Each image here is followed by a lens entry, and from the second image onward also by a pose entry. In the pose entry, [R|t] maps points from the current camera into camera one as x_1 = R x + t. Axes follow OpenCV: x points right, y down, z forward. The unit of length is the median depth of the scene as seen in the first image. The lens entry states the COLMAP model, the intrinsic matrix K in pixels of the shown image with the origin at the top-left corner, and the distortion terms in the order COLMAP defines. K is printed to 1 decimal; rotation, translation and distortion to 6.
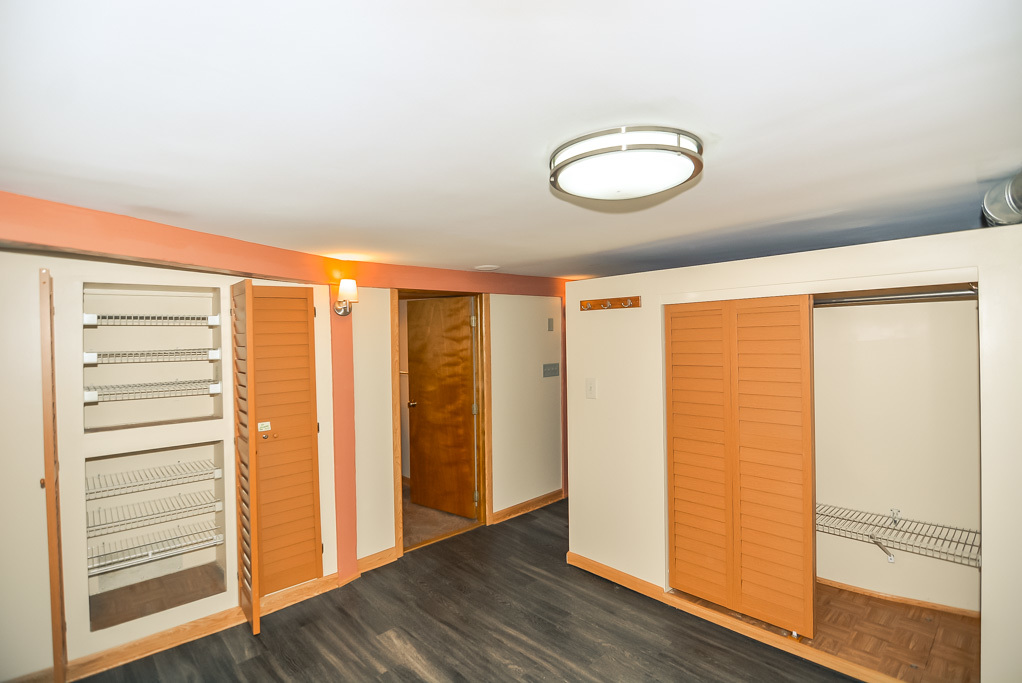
lens RADIAL K [[493.9, 0, 511.0], [0, 493.9, 341.5], [0, 0, 1]] dist [-0.005315, -0.012447]
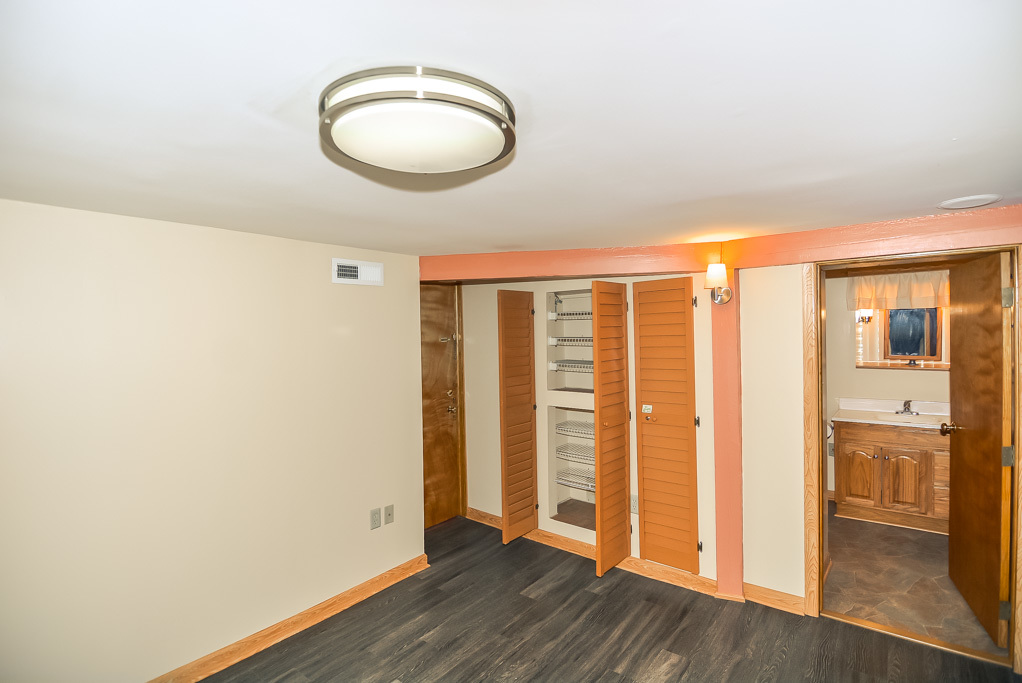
lens RADIAL K [[493.9, 0, 511.0], [0, 493.9, 341.5], [0, 0, 1]] dist [-0.005315, -0.012447]
pose [[0.149676, 0.037520, -0.988023, 0.556569], [0.003709, 0.999251, 0.038508, -0.021367], [0.988728, -0.009428, 0.149425, 0.552764]]
